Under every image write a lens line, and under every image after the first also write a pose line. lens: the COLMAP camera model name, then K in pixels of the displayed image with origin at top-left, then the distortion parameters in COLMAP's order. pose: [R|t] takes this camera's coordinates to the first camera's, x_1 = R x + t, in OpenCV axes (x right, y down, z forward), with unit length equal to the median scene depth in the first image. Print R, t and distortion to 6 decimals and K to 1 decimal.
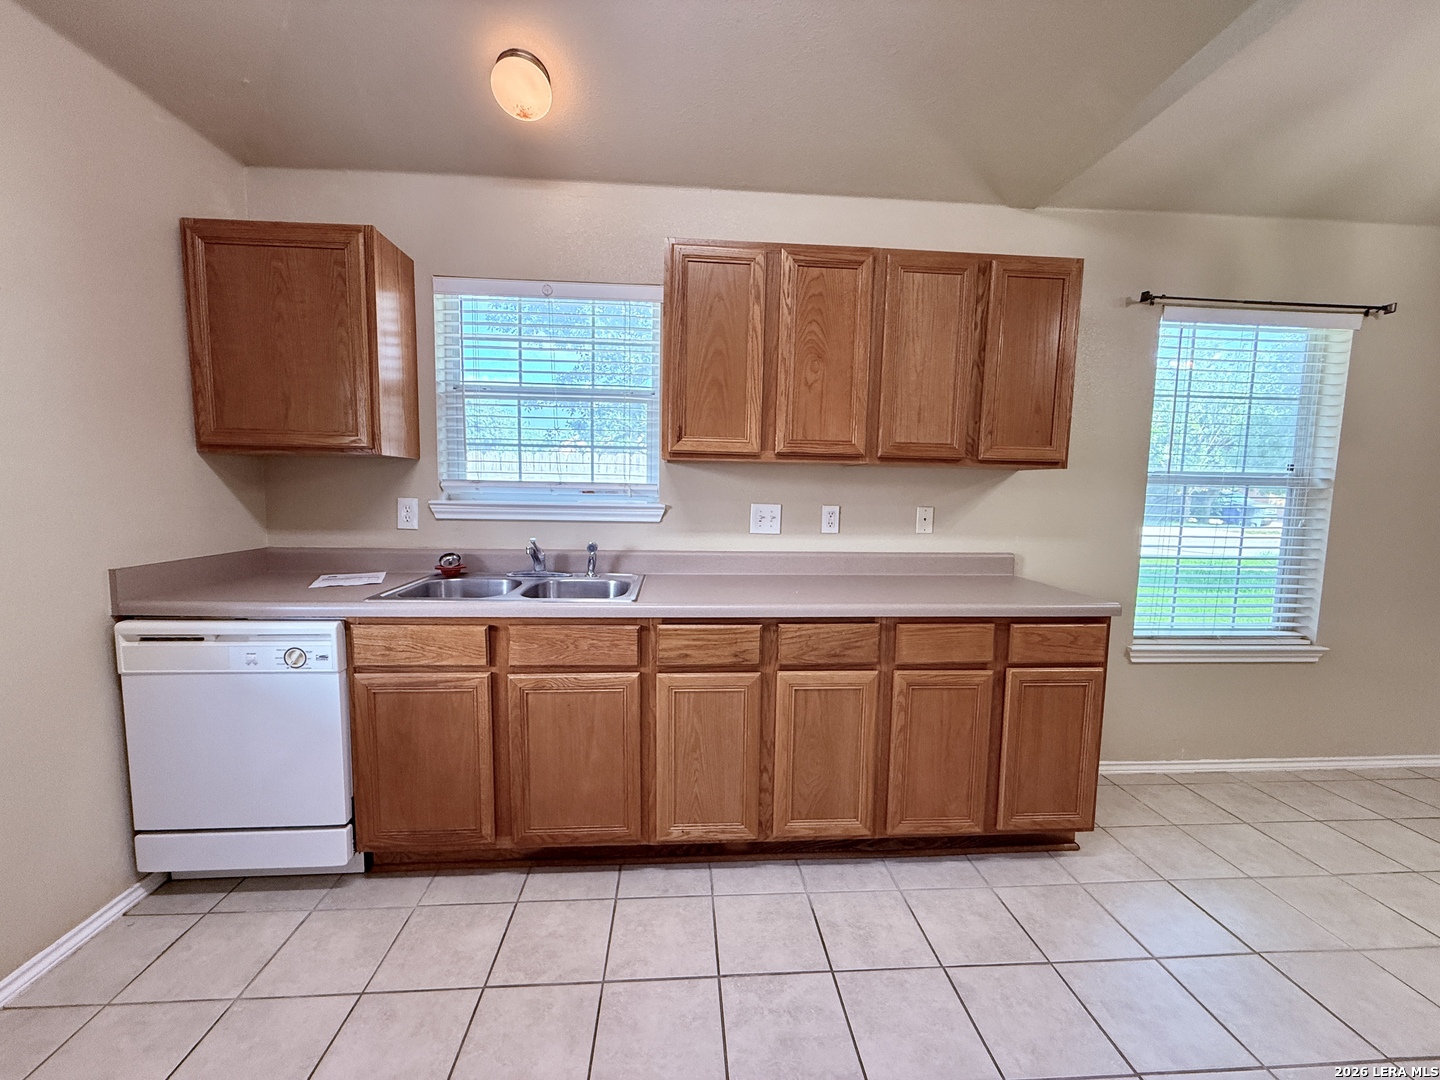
lens RADIAL K [[574.4, 0, 716.7], [0, 574.4, 540.9], [0, 0, 1]] dist [0.000000, 0.000298]
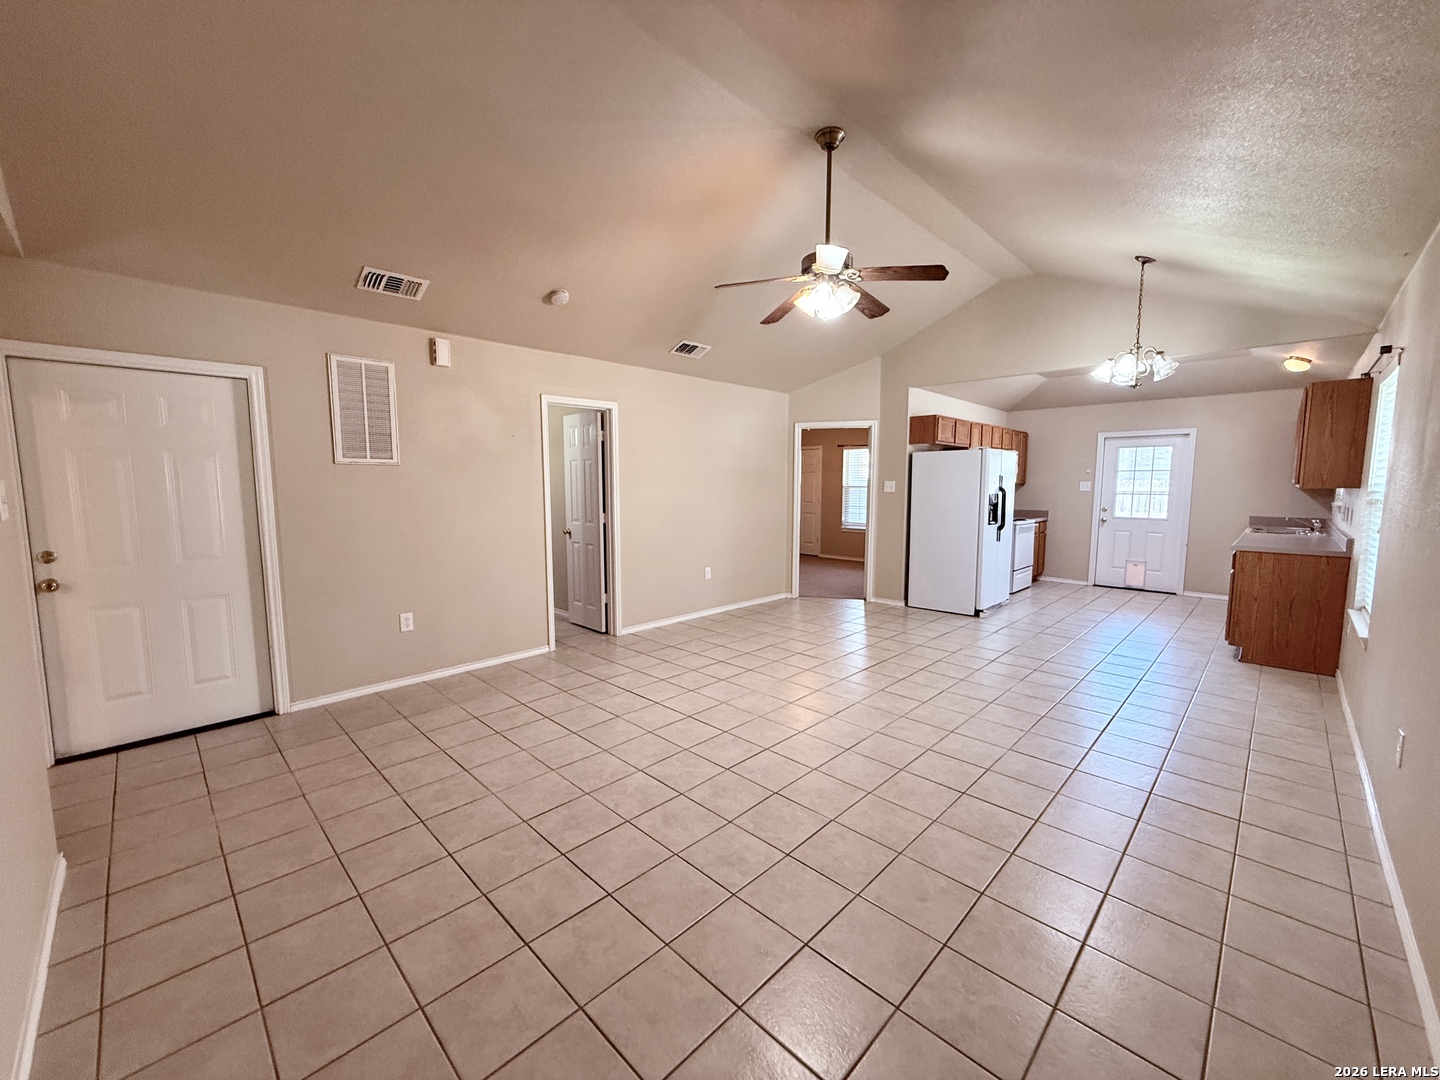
lens RADIAL K [[574.4, 0, 716.7], [0, 574.4, 540.9], [0, 0, 1]] dist [0.000000, 0.000298]
pose [[-0.750533, 0.050976, -0.658864, 2.825561], [-0.074111, 0.984238, 0.160573, -0.096626], [0.656664, 0.169344, -0.734925, 0.967989]]
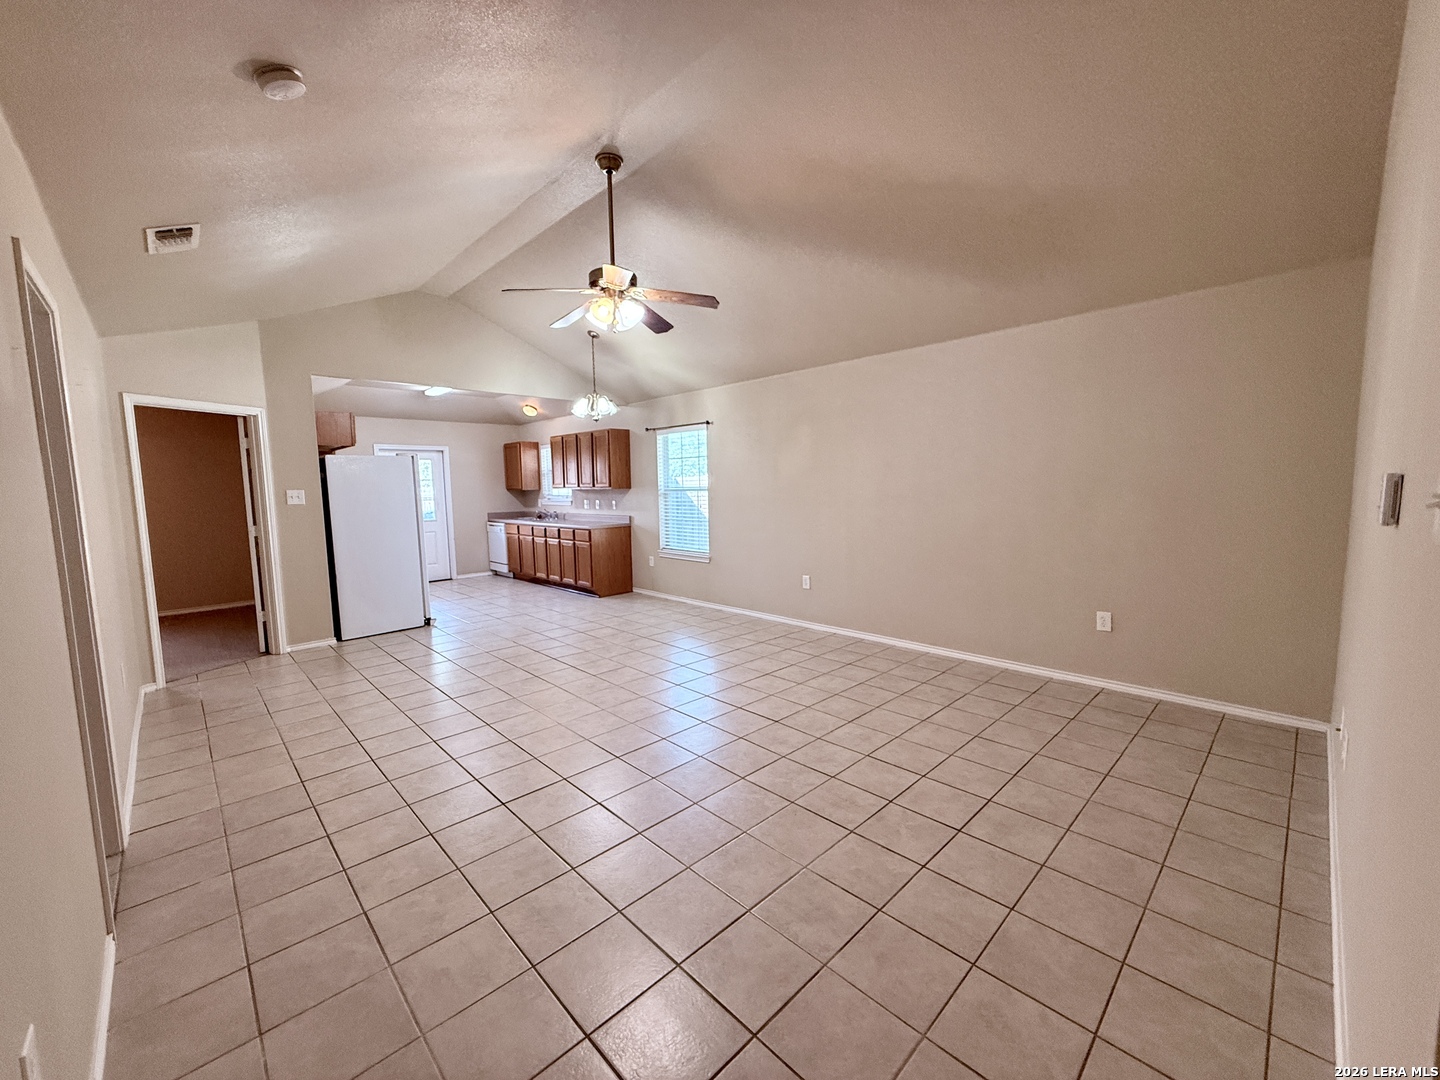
lens RADIAL K [[574.4, 0, 716.7], [0, 574.4, 540.9], [0, 0, 1]] dist [0.000000, 0.000298]
pose [[0.639844, 0.046140, -0.767119, 2.997311], [-0.041141, 0.998821, 0.025761, 0.055287], [0.767403, 0.015077, 0.640988, -0.567247]]
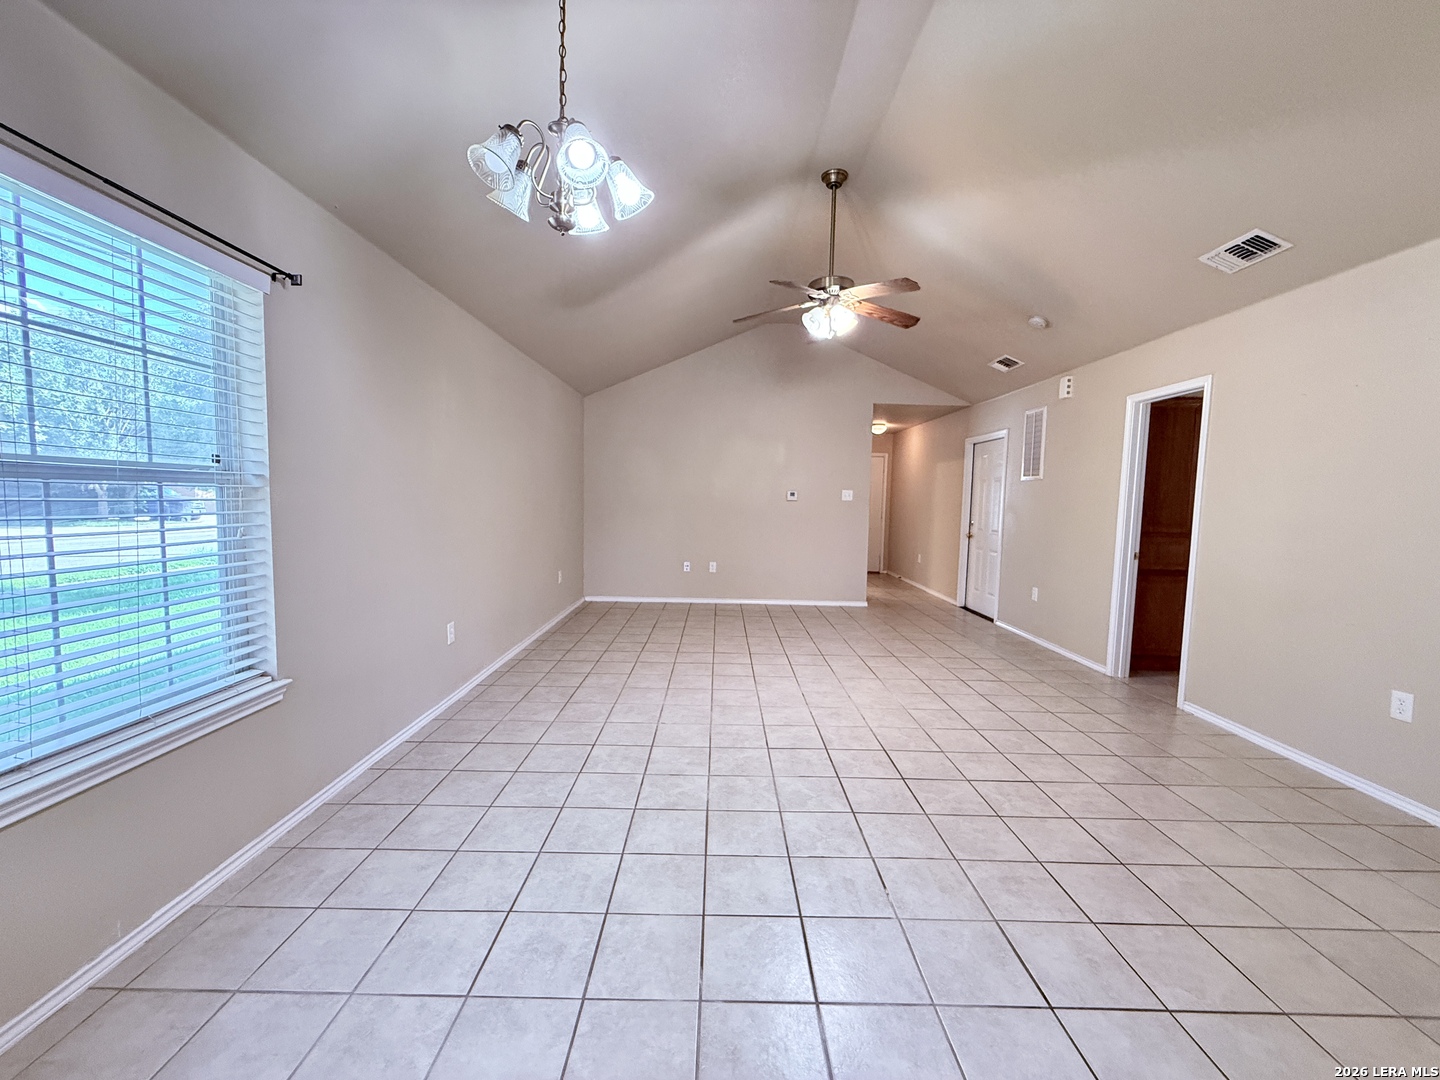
lens RADIAL K [[574.4, 0, 716.7], [0, 574.4, 540.9], [0, 0, 1]] dist [0.000000, 0.000298]
pose [[0.074686, -0.090831, 0.993062, 0.302618], [0.075436, 0.993504, 0.085198, -0.036506], [-0.994350, 0.068550, 0.081053, 0.306031]]
